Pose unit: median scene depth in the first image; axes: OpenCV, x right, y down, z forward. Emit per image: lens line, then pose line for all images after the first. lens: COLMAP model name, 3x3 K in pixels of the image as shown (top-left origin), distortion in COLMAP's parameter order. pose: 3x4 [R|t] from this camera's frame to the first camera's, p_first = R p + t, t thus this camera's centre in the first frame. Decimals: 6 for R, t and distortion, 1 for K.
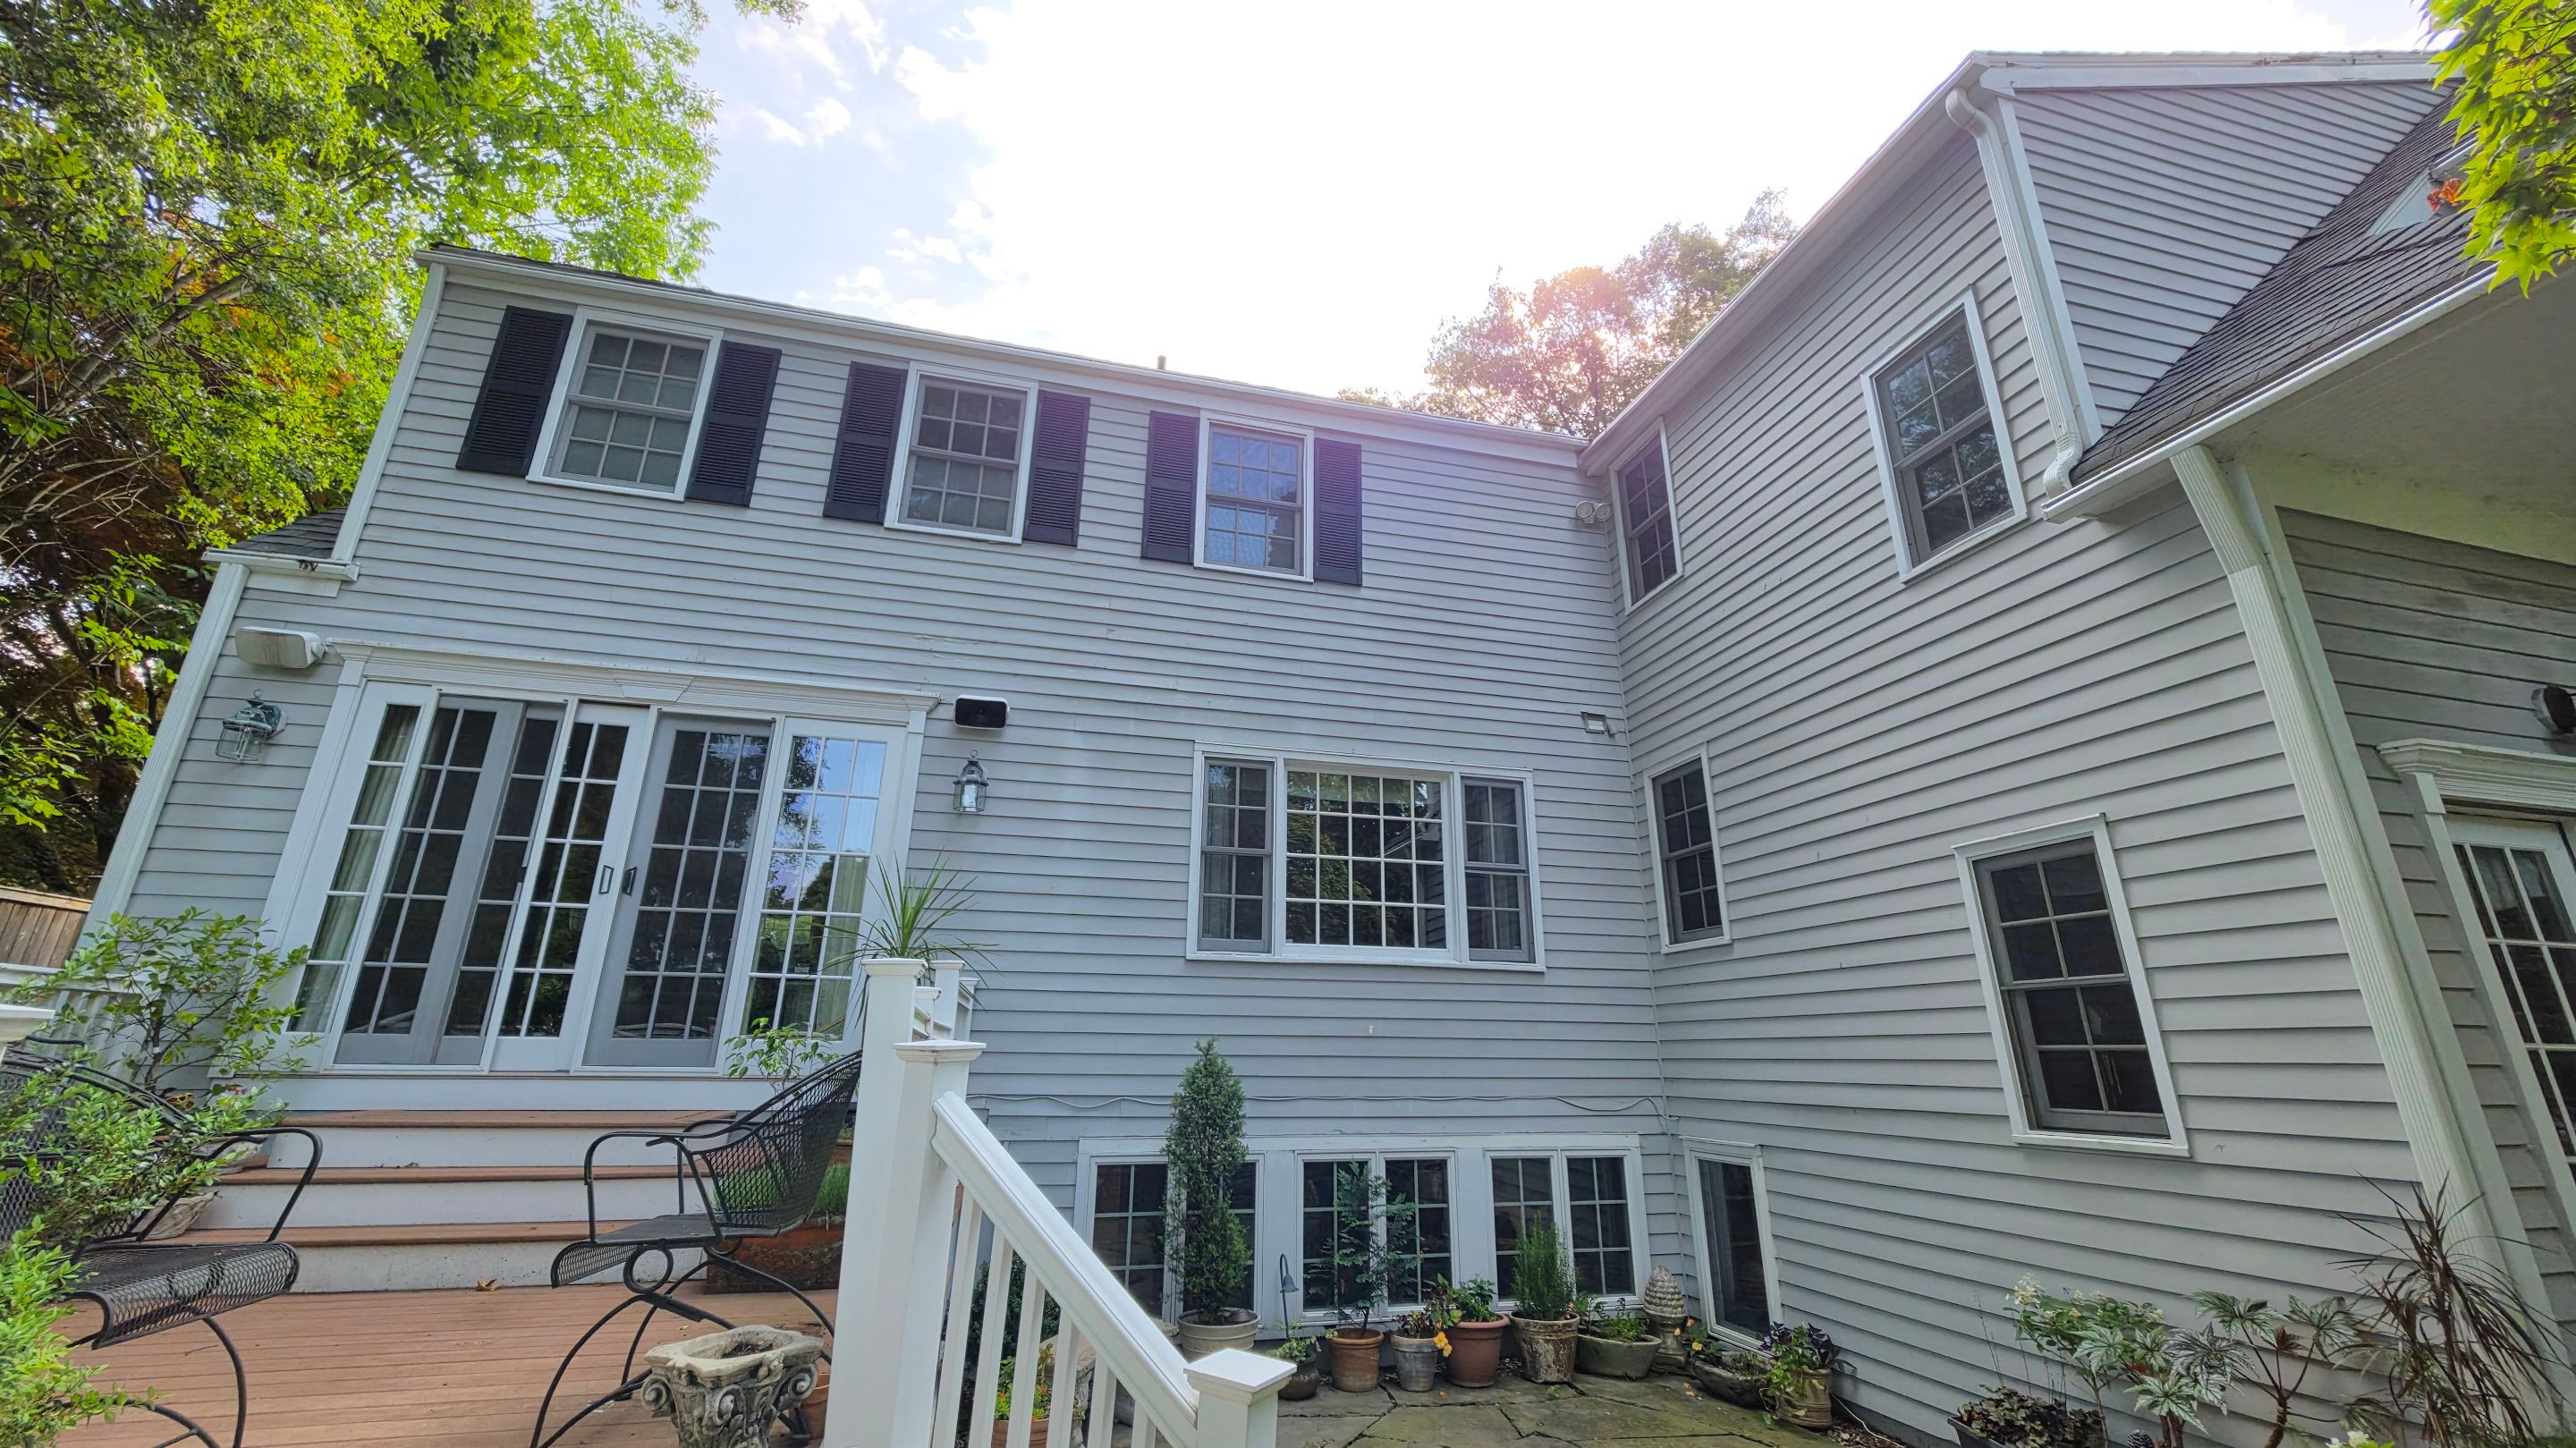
lens RADIAL K [[1020.7, 0, 1289.3], [0, 1020.7, 699.2], [0, 0, 1]] dist [-0.006569, 0.000572]
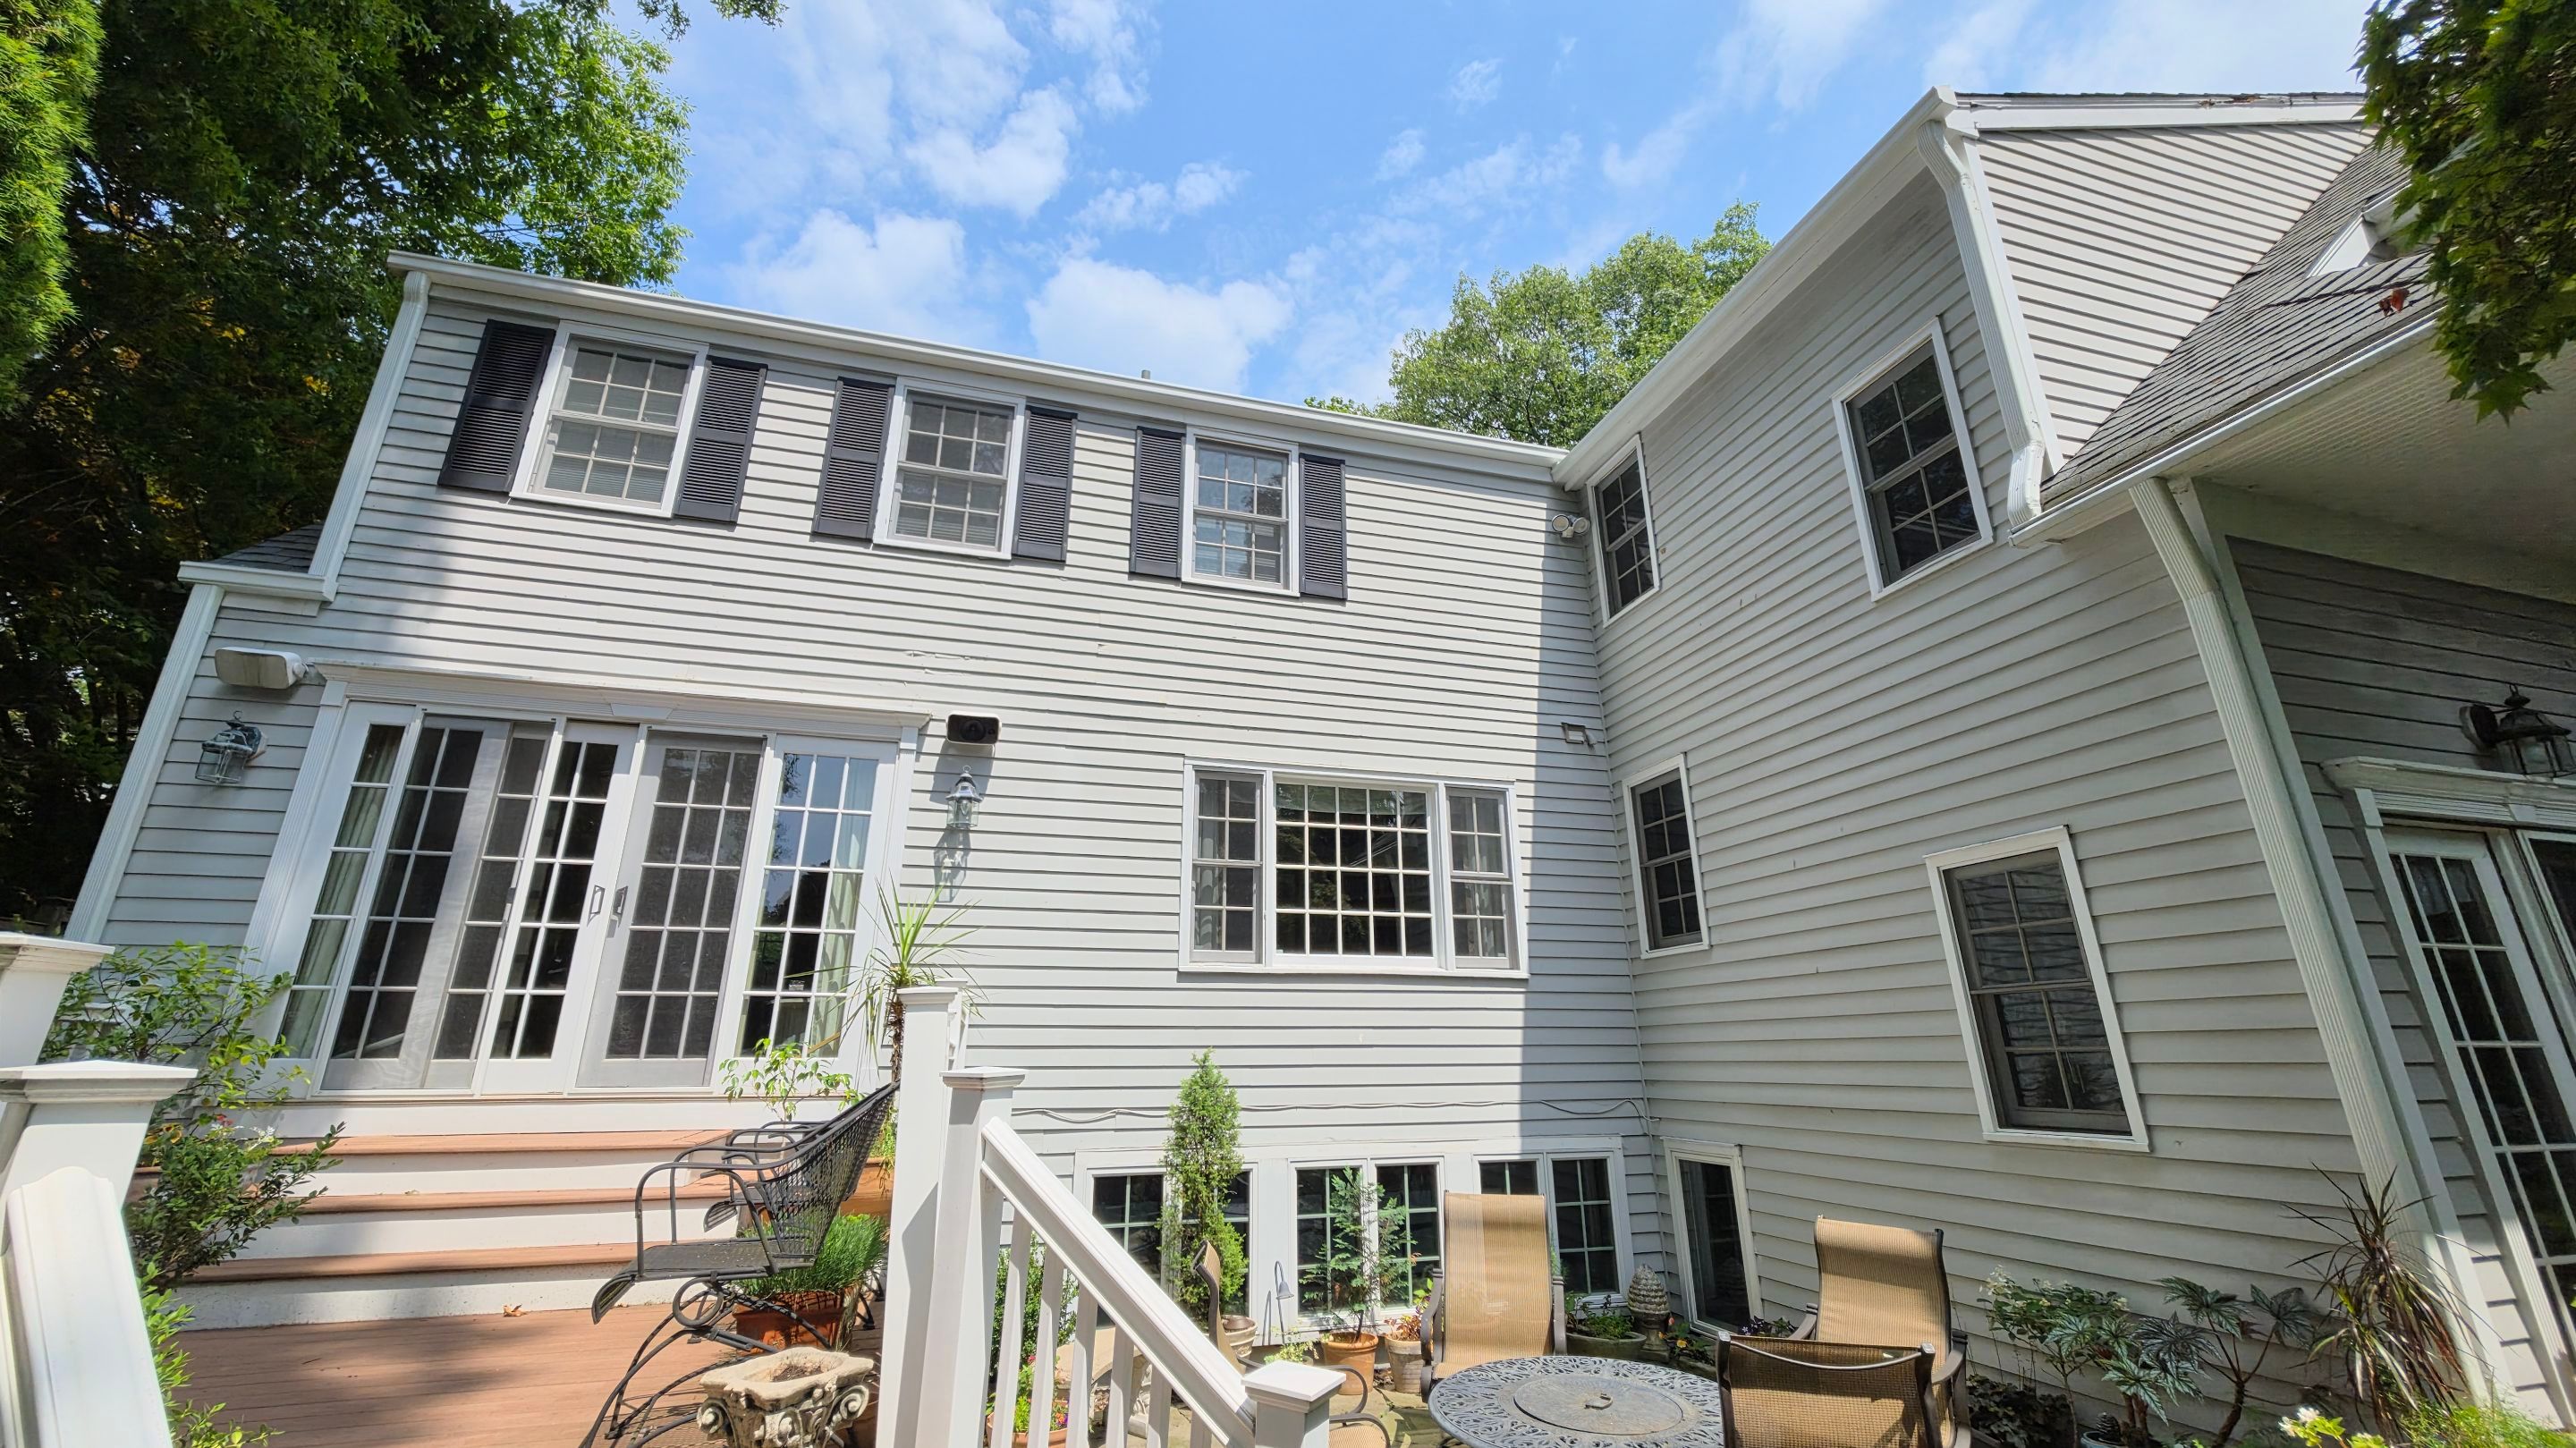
lens RADIAL K [[1020.7, 0, 1289.3], [0, 1020.7, 699.2], [0, 0, 1]] dist [-0.006569, 0.000572]
pose [[0.999466, -0.004159, 0.032403, -0.024998], [0.004199, 0.999991, -0.001164, -0.014387], [-0.032398, 0.001300, 0.999474, -0.017004]]
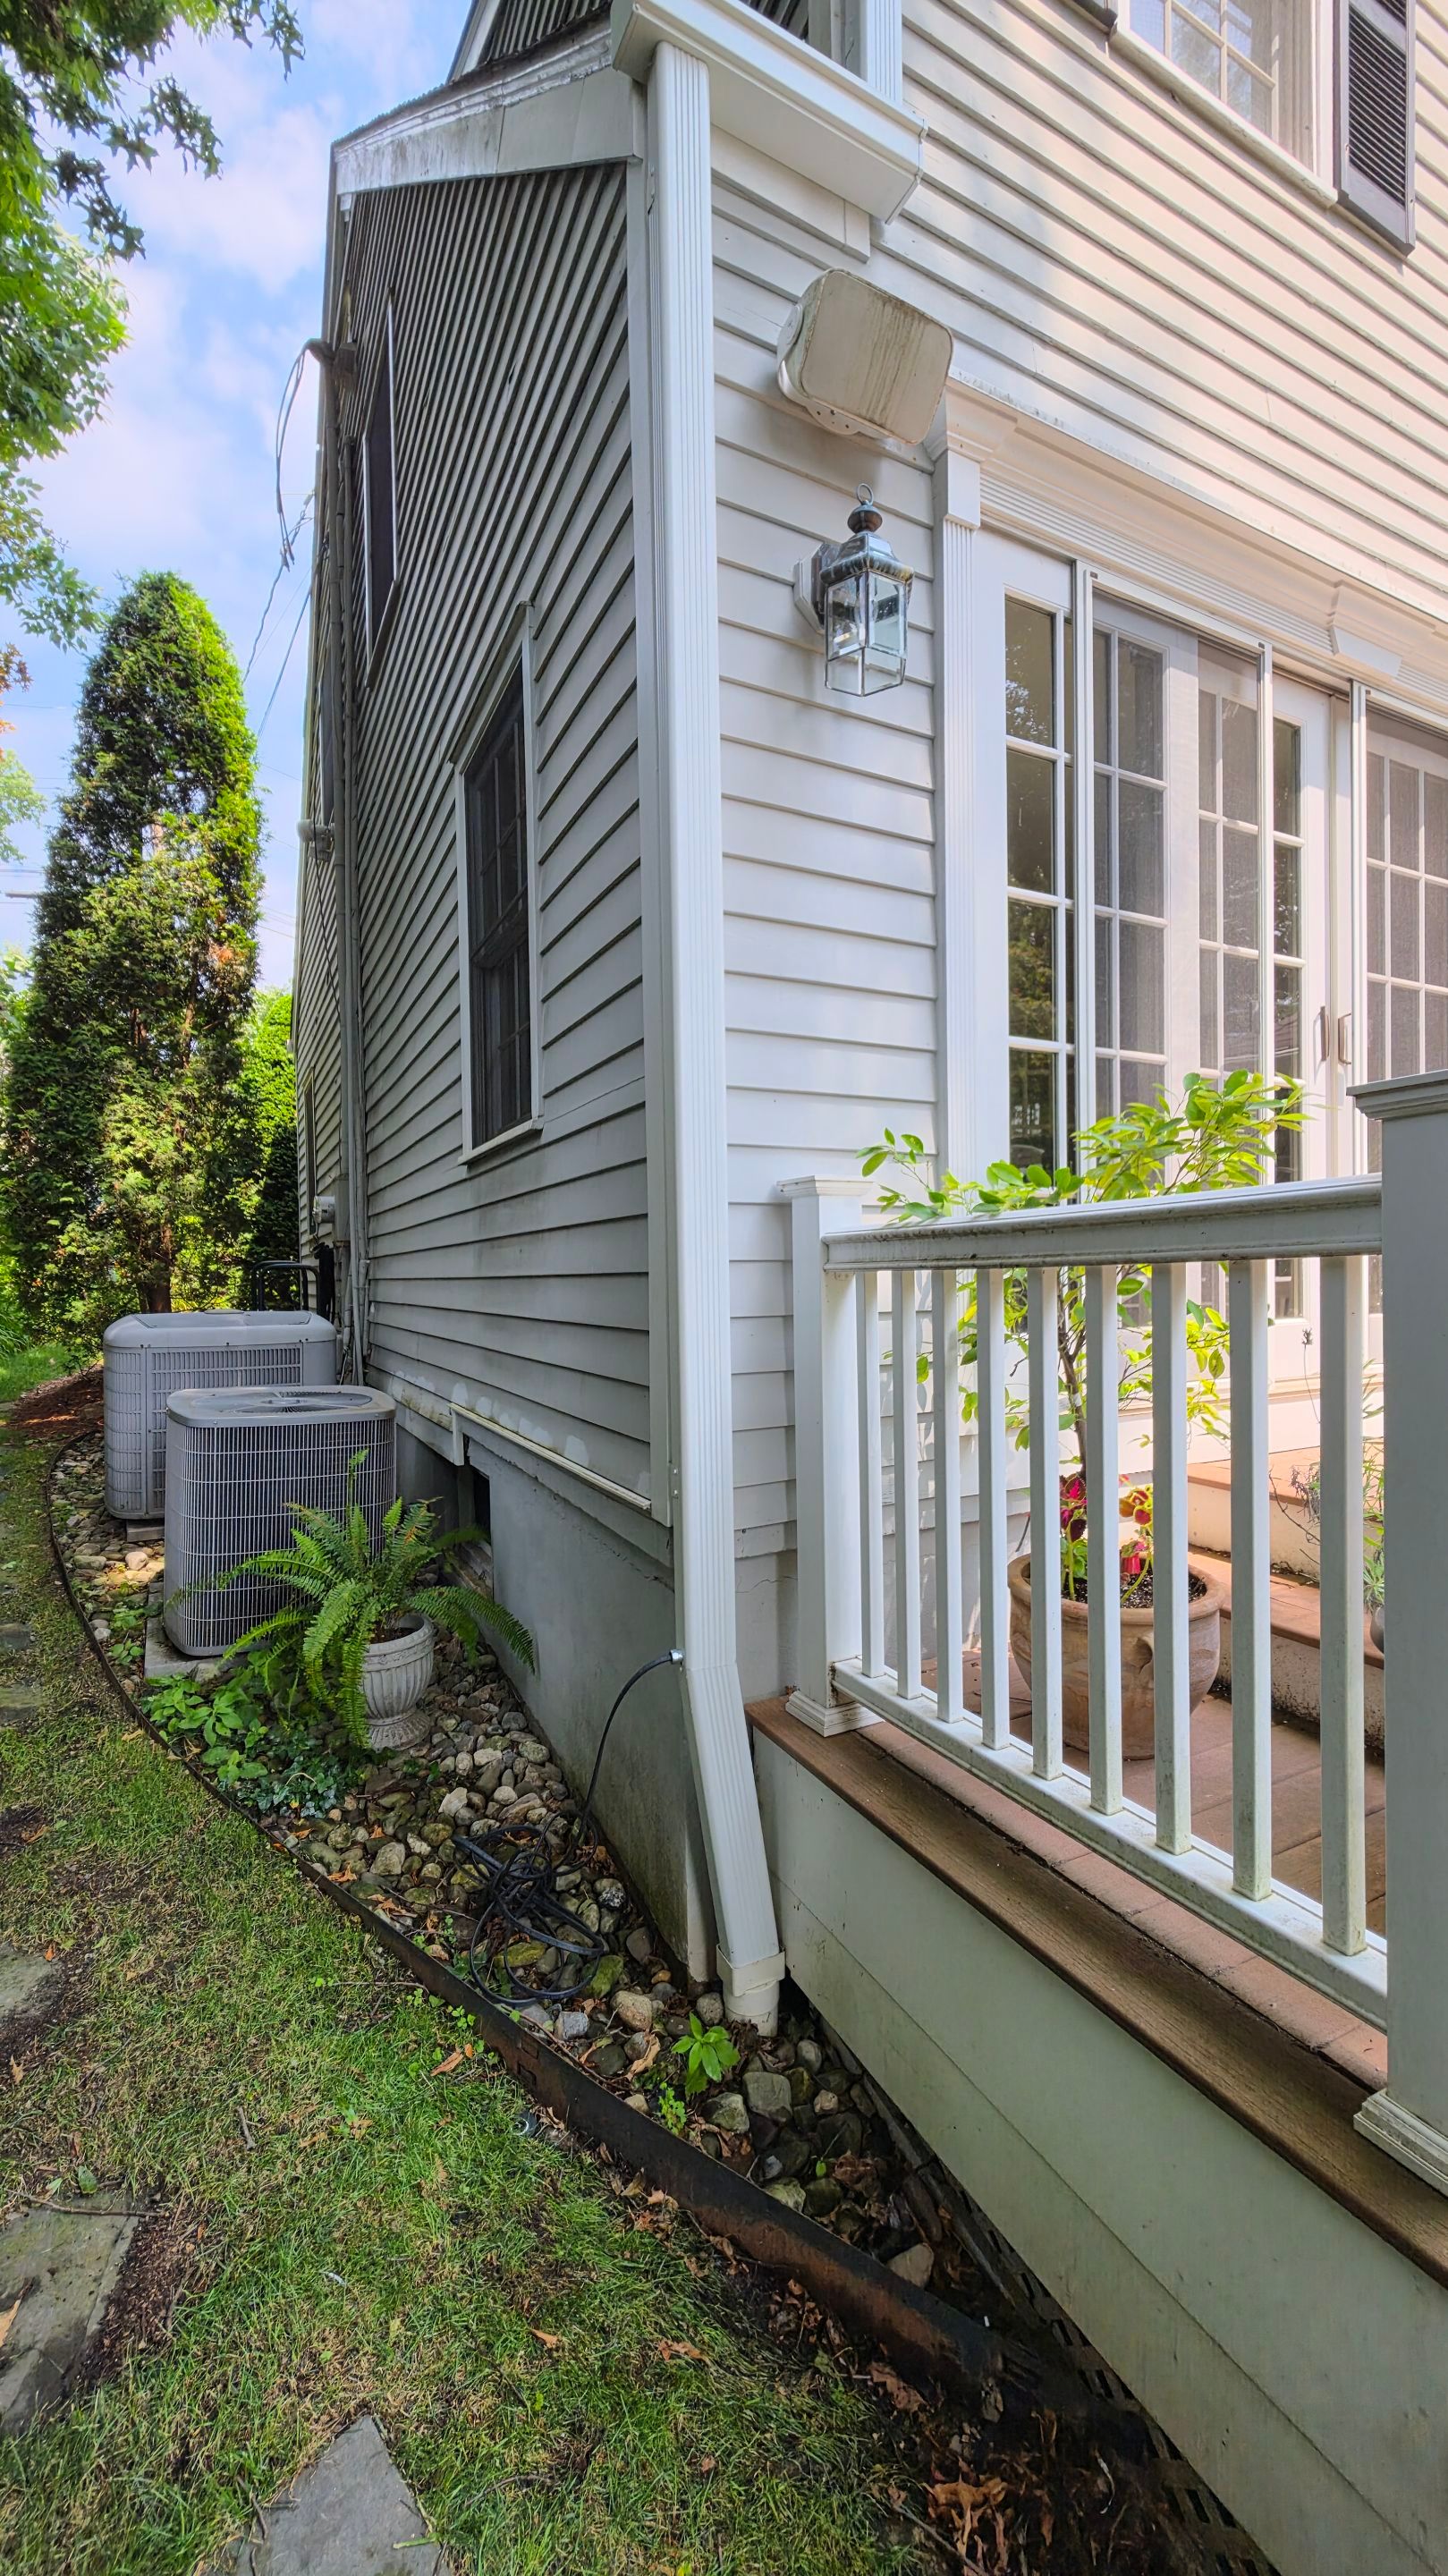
lens RADIAL K [[1020.7, 0, 724.0], [0, 1020.7, 1288.0], [0, 0, 1]] dist [-0.006569, 0.000572]
pose [[0.978238, -0.027665, 0.205631, -1.055368], [-0.043972, 0.940917, 0.335771, 0.133392], [-0.202771, -0.337506, 0.919225, 0.517281]]
